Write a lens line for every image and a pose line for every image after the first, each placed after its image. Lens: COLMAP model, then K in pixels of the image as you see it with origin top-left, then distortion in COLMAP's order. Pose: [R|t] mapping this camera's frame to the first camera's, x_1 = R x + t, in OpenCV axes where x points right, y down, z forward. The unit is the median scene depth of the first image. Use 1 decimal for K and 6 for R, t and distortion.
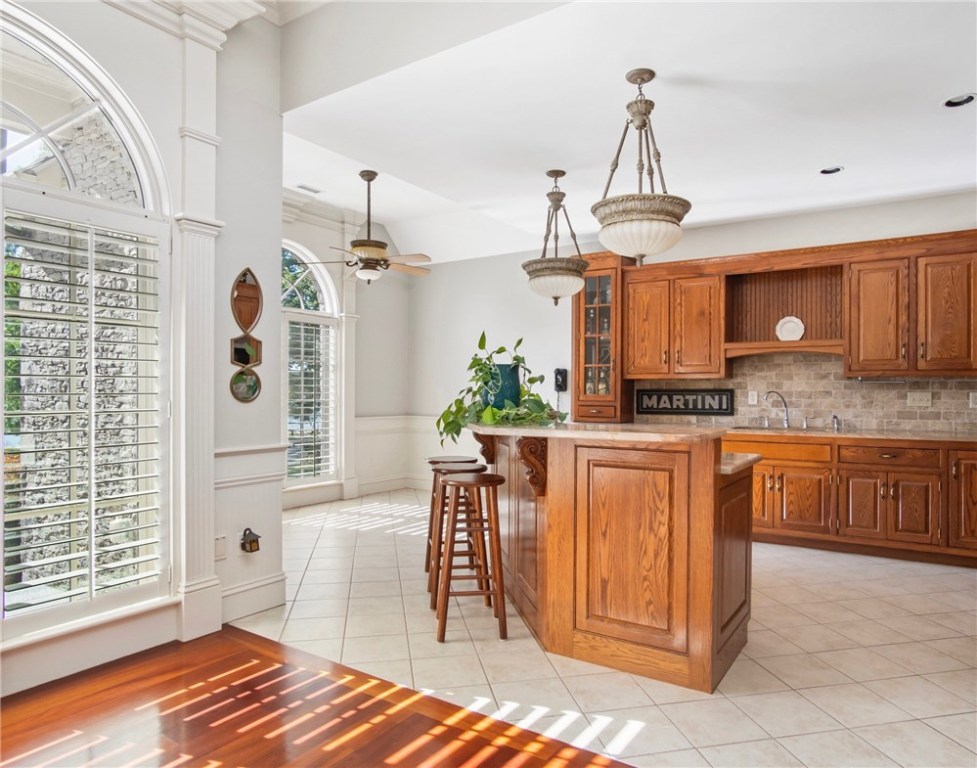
lens RADIAL K [[652.0, 0, 494.0], [0, 652.0, 390.7], [0, 0, 1]] dist [-0.042130, 0.016643]
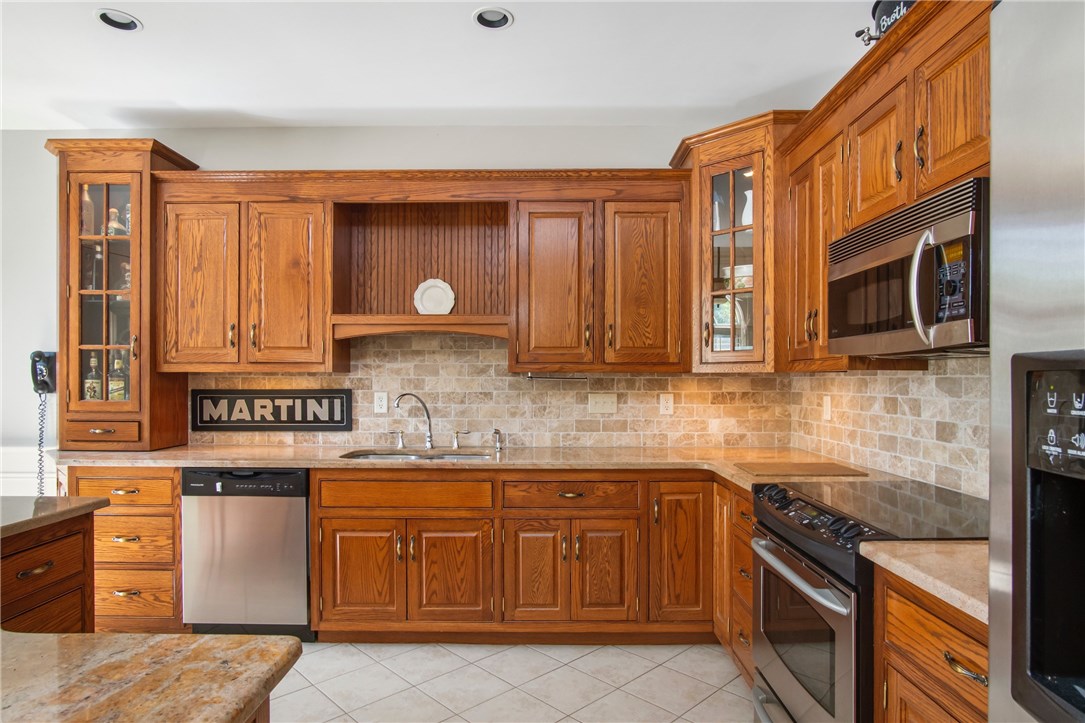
lens RADIAL K [[612.3, 0, 558.4], [0, 612.3, 382.3], [0, 0, 1]] dist [-0.031172, 0.017183]
pose [[0.826801, -0.007497, 0.562445, 0.224959], [0.000915, 0.999928, 0.011982, -0.017964], [-0.562494, -0.009392, 0.826748, 0.439957]]
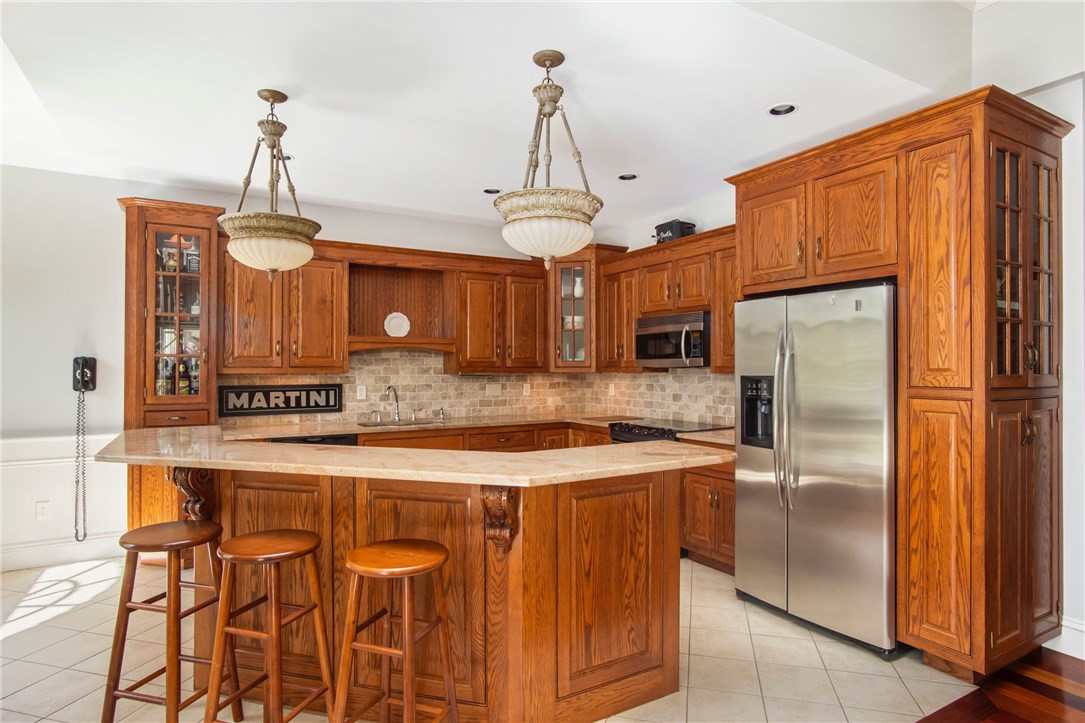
lens RADIAL K [[612.3, 0, 536.9], [0, 612.3, 364.9], [0, 0, 1]] dist [-0.031172, 0.017183]
pose [[0.423338, -0.003064, 0.905966, -0.348108], [-0.000788, 0.999993, 0.003750, -0.037350], [-0.905971, -0.002302, 0.423333, 0.411782]]
